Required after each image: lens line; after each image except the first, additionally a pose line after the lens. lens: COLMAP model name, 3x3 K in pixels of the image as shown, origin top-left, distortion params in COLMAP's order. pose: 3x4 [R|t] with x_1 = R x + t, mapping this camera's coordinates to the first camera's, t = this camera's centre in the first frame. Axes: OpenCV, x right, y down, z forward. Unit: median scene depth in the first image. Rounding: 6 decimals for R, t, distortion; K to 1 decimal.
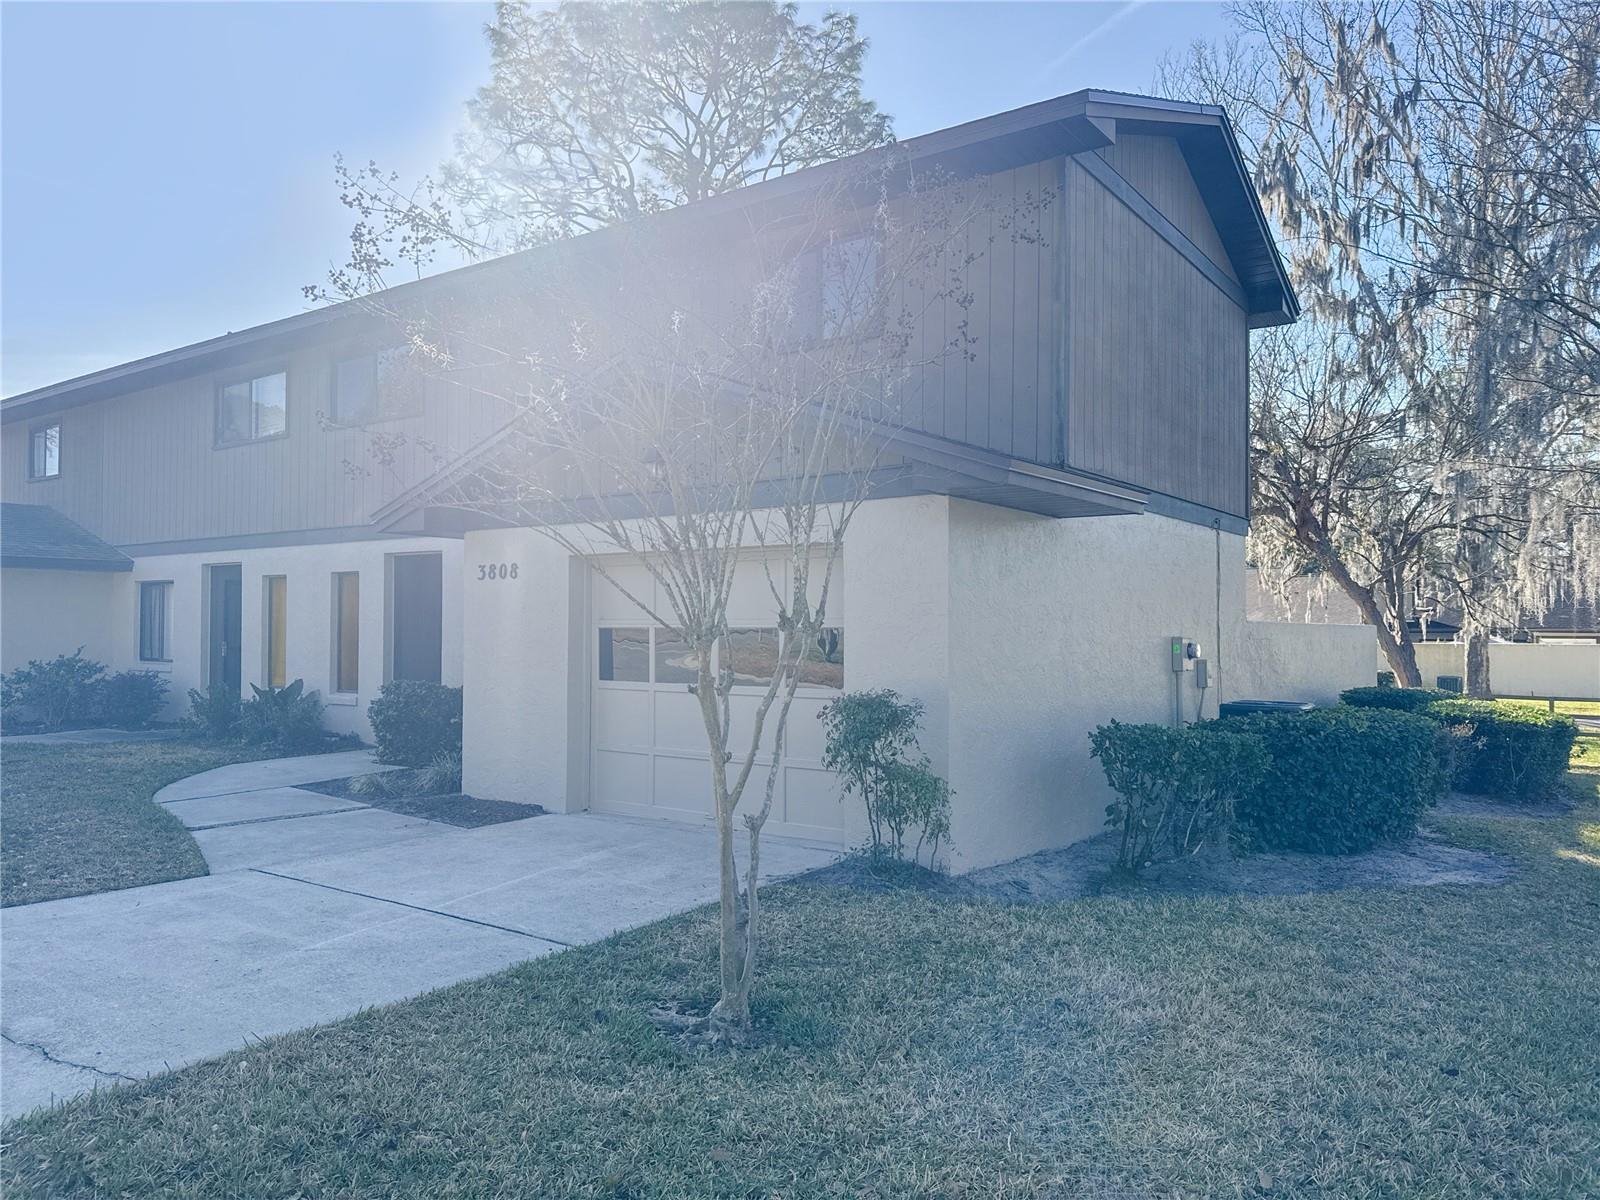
lens RADIAL K [[1132.7, 0, 800.0], [0, 1132.7, 600.0], [0, 0, 1]] dist [-0.006770, -0.037329]
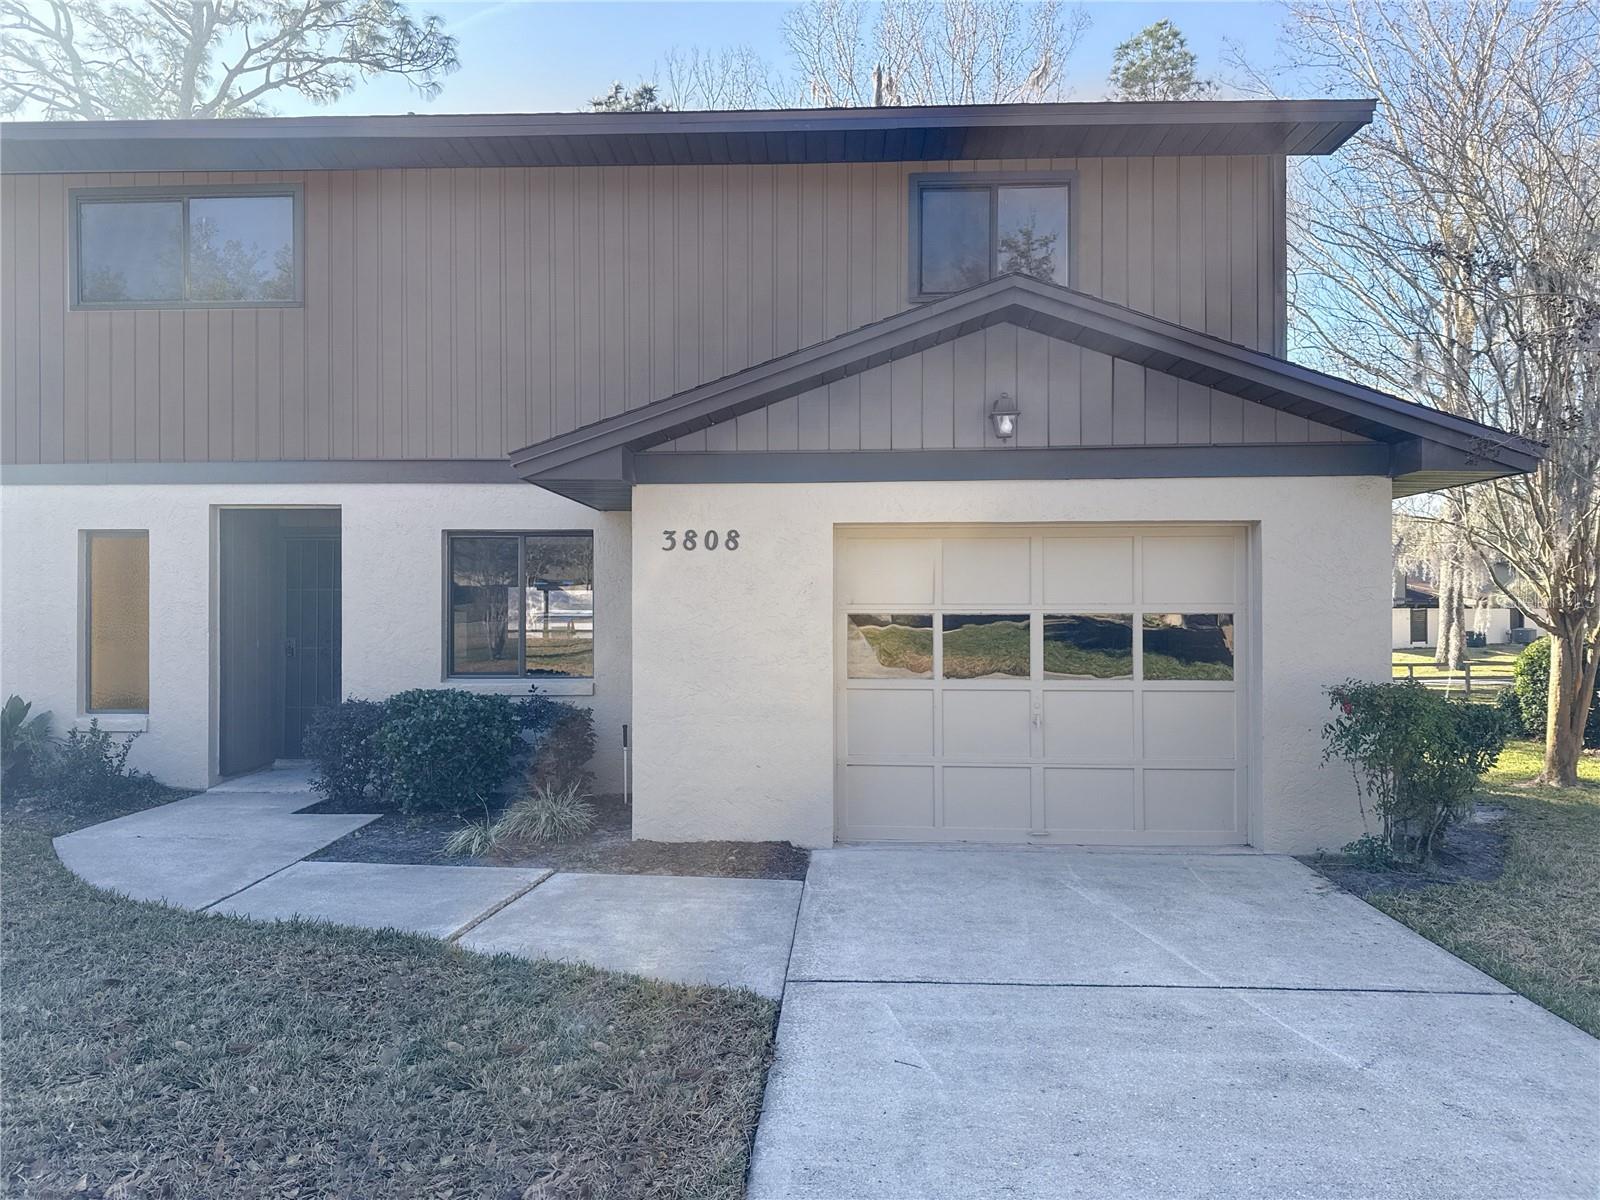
lens RADIAL K [[1130.7, 0, 800.0], [0, 1130.7, 600.0], [0, 0, 1]] dist [0.111857, -0.148325]
pose [[0.842499, 0.007991, 0.538639, -0.983502], [-0.012885, 0.999903, 0.005319, 0.016370], [-0.538544, -0.011421, 0.842520, 0.509268]]
